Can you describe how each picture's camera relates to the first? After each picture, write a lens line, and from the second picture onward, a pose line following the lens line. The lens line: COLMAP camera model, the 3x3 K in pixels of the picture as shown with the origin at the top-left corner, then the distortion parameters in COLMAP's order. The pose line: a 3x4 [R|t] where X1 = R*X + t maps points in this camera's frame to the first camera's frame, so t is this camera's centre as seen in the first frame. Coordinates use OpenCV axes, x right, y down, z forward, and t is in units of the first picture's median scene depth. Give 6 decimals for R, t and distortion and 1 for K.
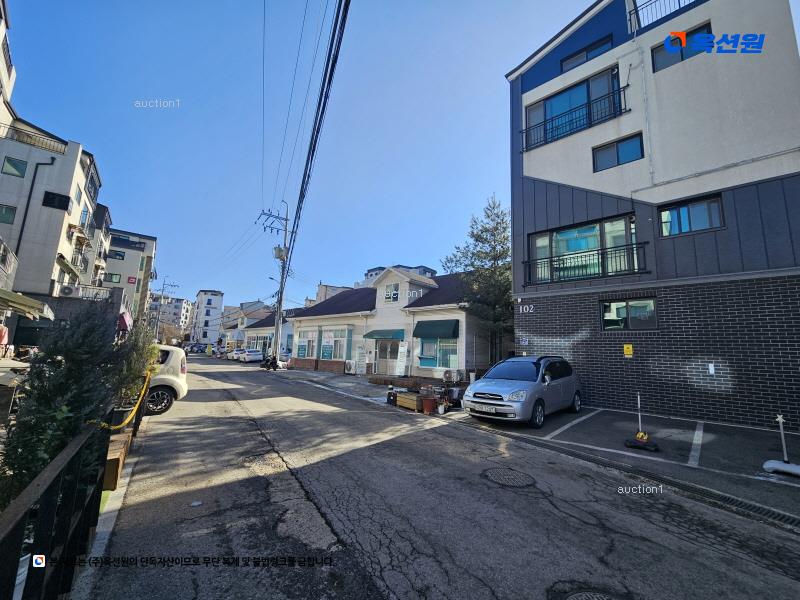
lens RADIAL K [[326.2, 0, 405.0], [0, 326.2, 302.9], [0, 0, 1]] dist [-0.003124, 0.001089]
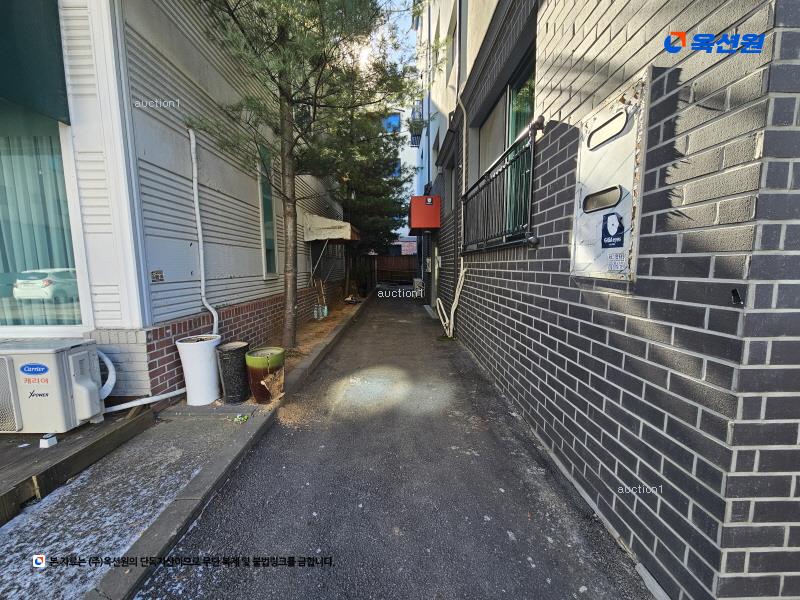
lens RADIAL K [[326.2, 0, 401.3], [0, 326.2, 303.0], [0, 0, 1]] dist [-0.003124, 0.001089]
pose [[0.738216, -0.126872, 0.662526, 0.271293], [-0.066857, 0.963557, 0.259014, 0.222466], [-0.671243, -0.235503, 0.702831, 1.257695]]
